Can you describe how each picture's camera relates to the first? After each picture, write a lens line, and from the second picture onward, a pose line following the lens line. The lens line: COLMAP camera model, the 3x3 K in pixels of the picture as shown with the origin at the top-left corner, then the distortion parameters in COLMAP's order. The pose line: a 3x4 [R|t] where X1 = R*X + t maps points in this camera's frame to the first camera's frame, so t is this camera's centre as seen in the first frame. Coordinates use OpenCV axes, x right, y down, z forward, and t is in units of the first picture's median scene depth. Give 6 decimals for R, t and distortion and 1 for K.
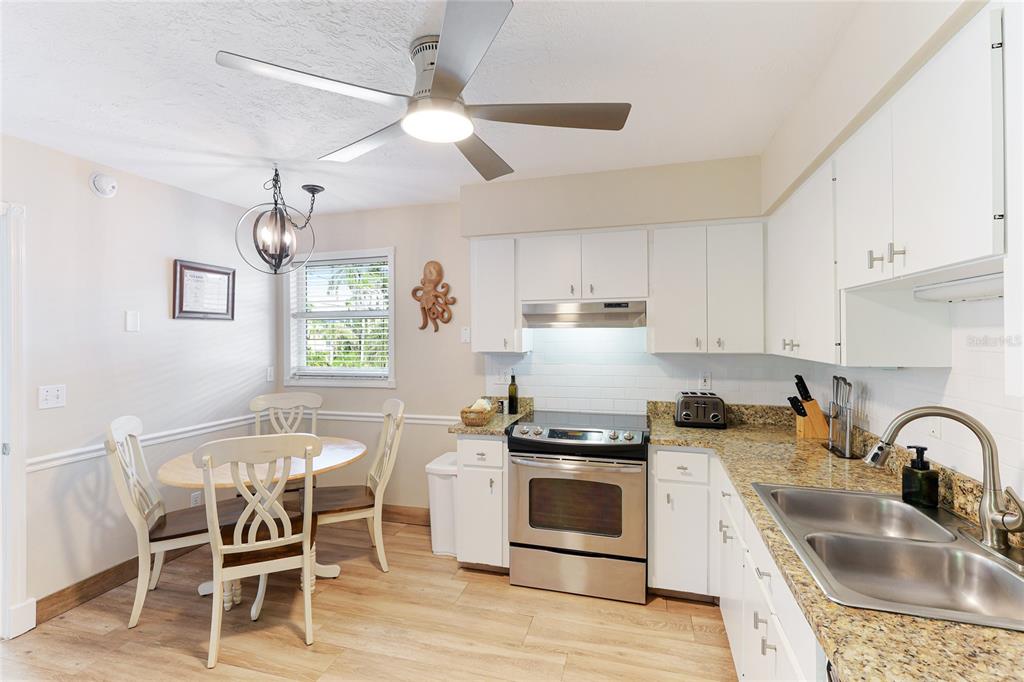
lens RADIAL K [[465.7, 0, 505.5], [0, 465.7, 337.2], [0, 0, 1]] dist [0.001104, -0.000378]
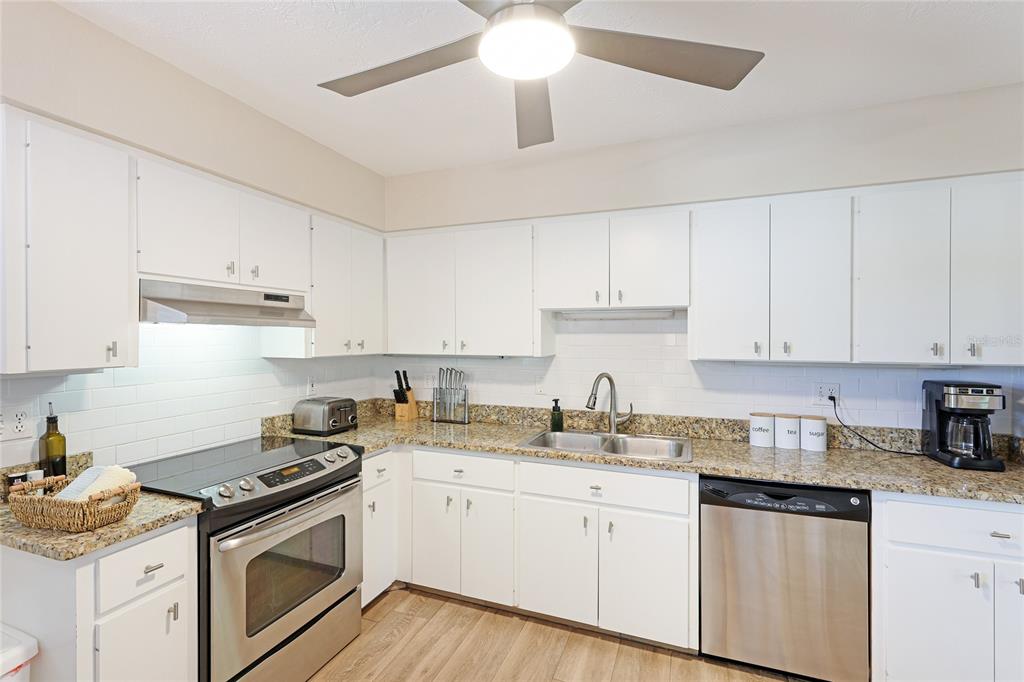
lens RADIAL K [[465.7, 0, 511.5], [0, 465.7, 343.8], [0, 0, 1]] dist [0.001104, -0.000378]
pose [[0.087229, -0.007077, 0.996163, -0.543384], [0.002087, 0.999974, 0.006921, 0.003533], [-0.996186, 0.001476, 0.087242, 0.591306]]
